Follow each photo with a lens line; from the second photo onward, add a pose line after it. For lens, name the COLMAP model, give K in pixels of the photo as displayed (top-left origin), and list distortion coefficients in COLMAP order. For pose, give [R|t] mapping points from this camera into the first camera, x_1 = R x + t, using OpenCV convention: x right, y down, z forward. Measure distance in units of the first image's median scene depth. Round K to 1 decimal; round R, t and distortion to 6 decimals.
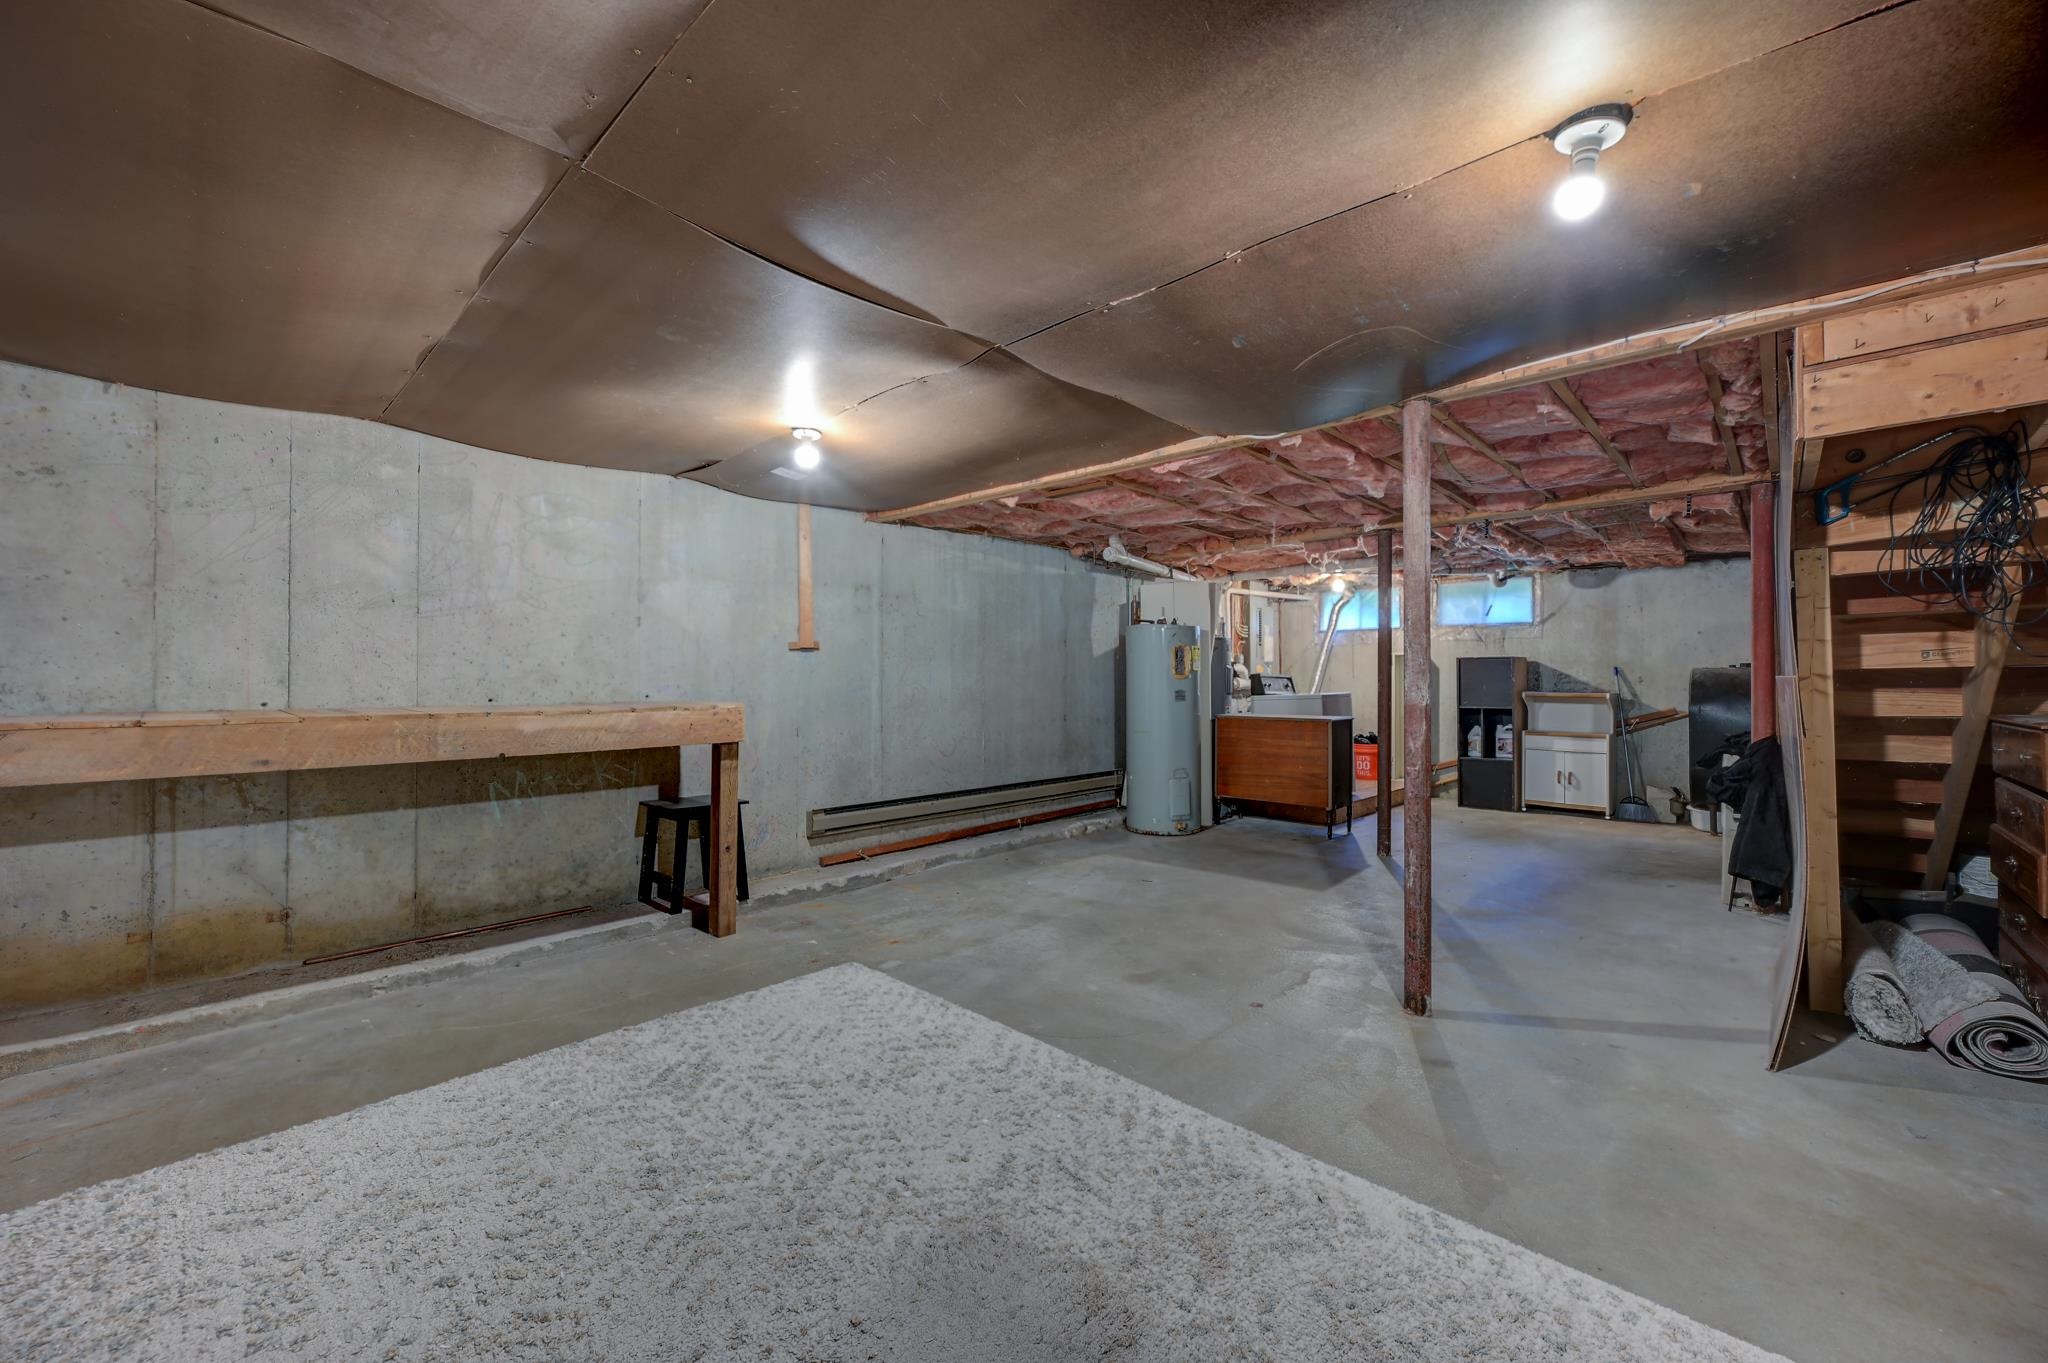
lens RADIAL K [[812.3, 0, 1021.7], [0, 812.3, 677.5], [0, 0, 1]] dist [0.000191, 0.000021]
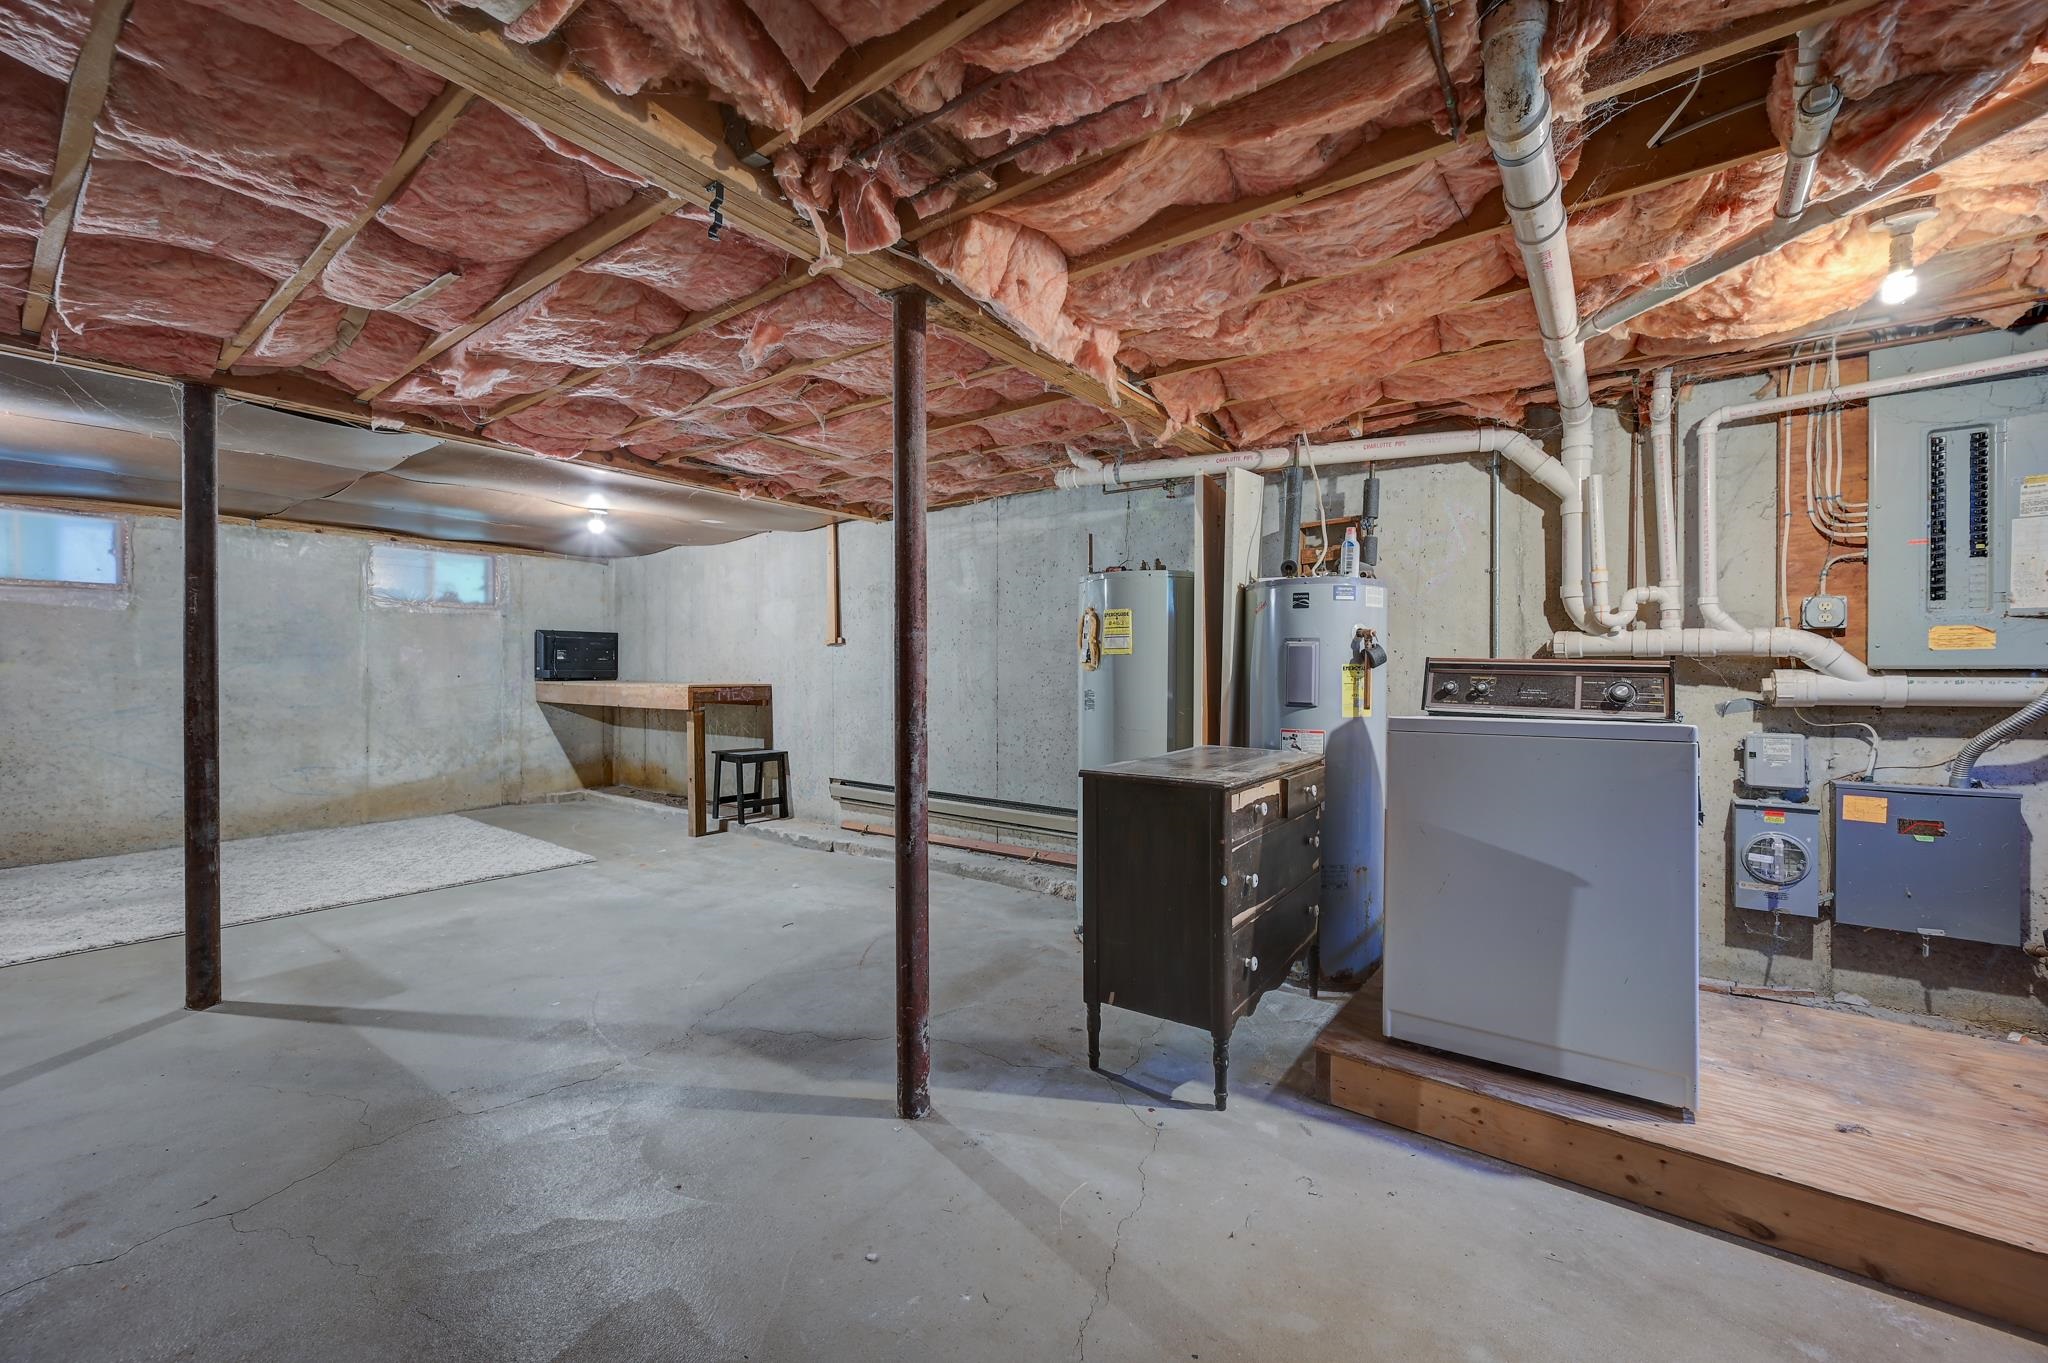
lens RADIAL K [[812.3, 0, 1021.6], [0, 812.3, 674.7], [0, 0, 1]] dist [0.000191, 0.000021]
pose [[0.115264, 0.012504, -0.993256, 1.070034], [0.003606, 0.999909, 0.013006, -0.005618], [0.993328, -0.005081, 0.115208, 1.255255]]
